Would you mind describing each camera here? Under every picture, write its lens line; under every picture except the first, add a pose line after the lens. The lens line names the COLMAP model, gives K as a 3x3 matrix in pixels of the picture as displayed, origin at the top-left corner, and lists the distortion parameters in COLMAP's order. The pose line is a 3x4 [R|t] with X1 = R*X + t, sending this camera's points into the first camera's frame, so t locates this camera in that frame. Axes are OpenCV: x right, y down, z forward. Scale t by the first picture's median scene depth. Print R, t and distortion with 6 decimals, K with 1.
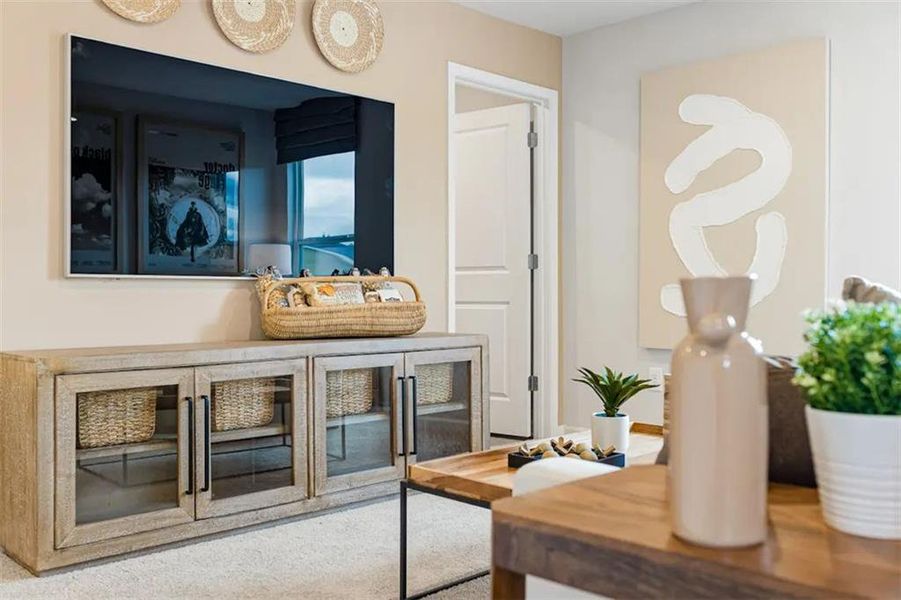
lens RADIAL K [[858.2, 0, 451.4], [0, 858.2, 297.1], [0, 0, 1]] dist [0.000886, 0.000000]
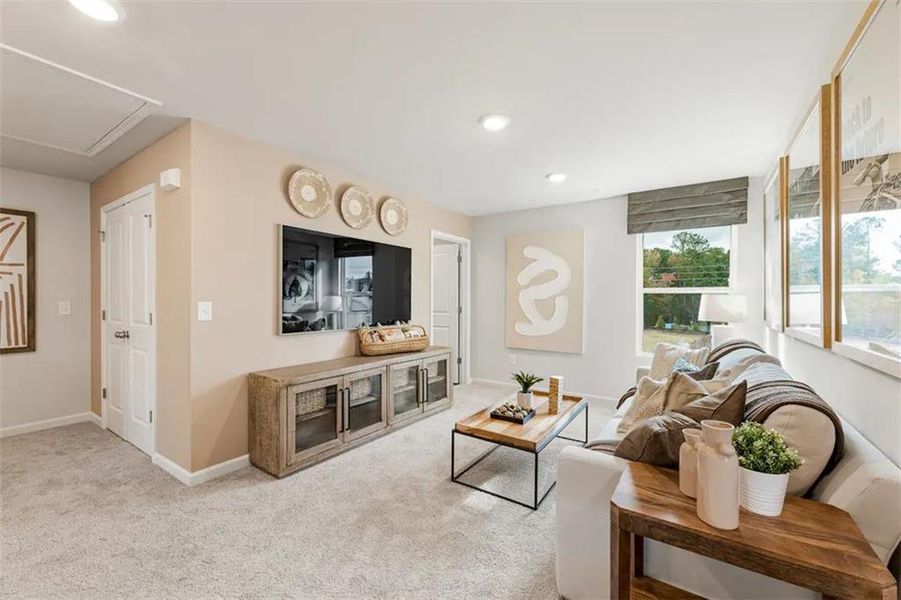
lens RADIAL K [[365.3, 0, 449.4], [0, 365.3, 302.2], [0, 0, 1]] dist [0.002592, -0.000562]
pose [[0.982566, -0.001668, 0.185905, -0.172961], [0.000533, 0.999981, 0.006159, -0.098454], [-0.185912, -0.005953, 0.982548, 0.006905]]
